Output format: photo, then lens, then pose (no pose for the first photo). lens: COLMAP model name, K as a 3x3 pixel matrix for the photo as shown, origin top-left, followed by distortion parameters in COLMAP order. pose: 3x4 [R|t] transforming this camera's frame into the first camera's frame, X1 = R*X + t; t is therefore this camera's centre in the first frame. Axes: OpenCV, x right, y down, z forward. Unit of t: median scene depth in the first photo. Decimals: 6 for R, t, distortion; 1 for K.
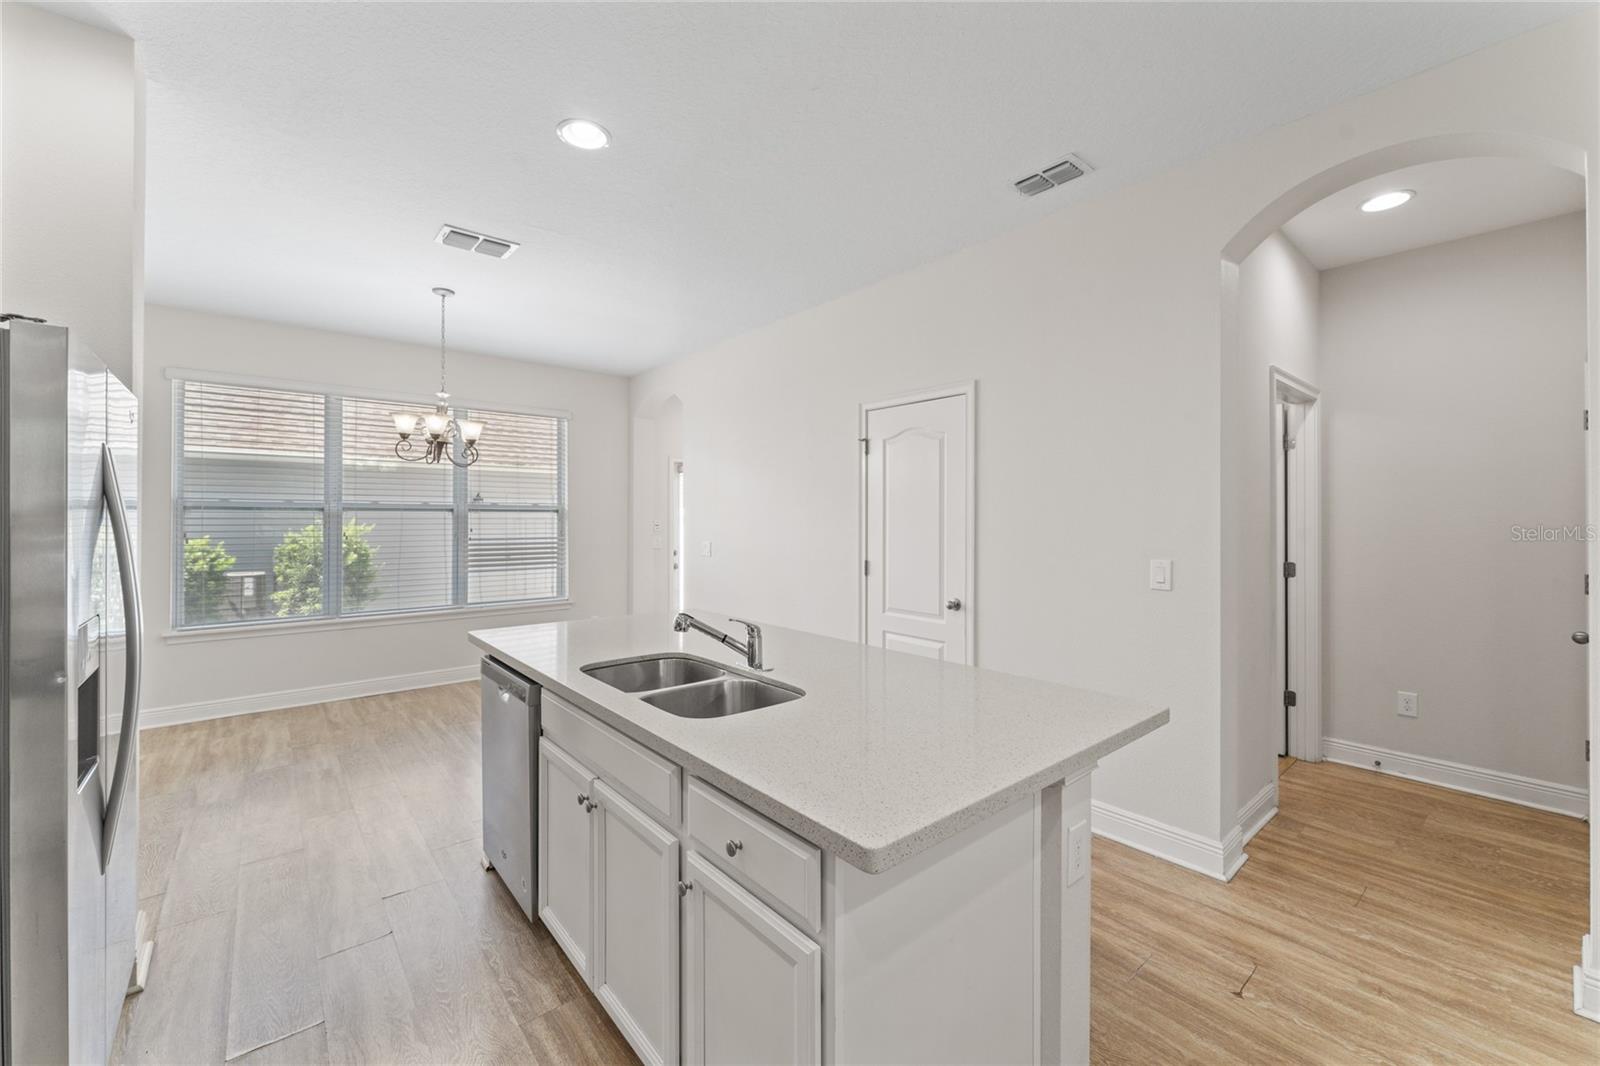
lens RADIAL K [[633.6, 0, 800.3], [0, 633.6, 512.1], [0, 0, 1]] dist [0.001026, -0.000296]
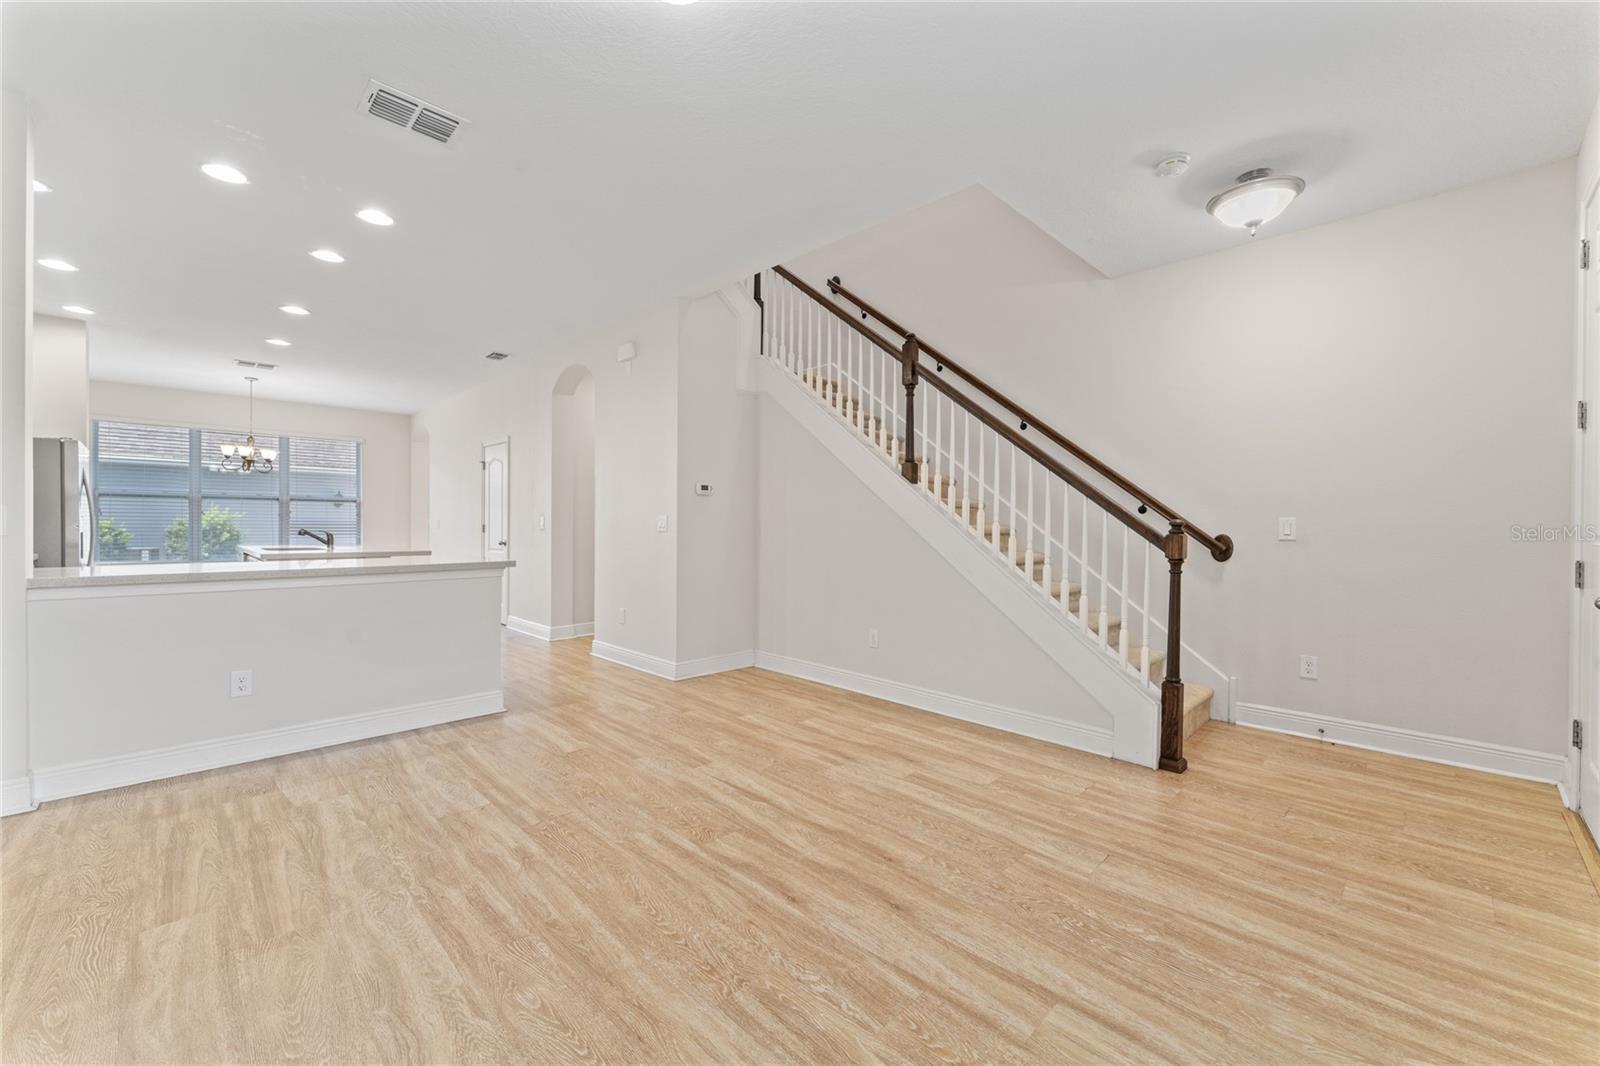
lens RADIAL K [[633.6, 0, 805.2], [0, 633.6, 530.7], [0, 0, 1]] dist [0.001026, -0.000296]
pose [[0.996662, 0.006632, 0.081367, 0.846278], [-0.008109, 0.999808, 0.017846, 0.047138], [-0.081233, -0.018446, 0.996524, -0.925293]]
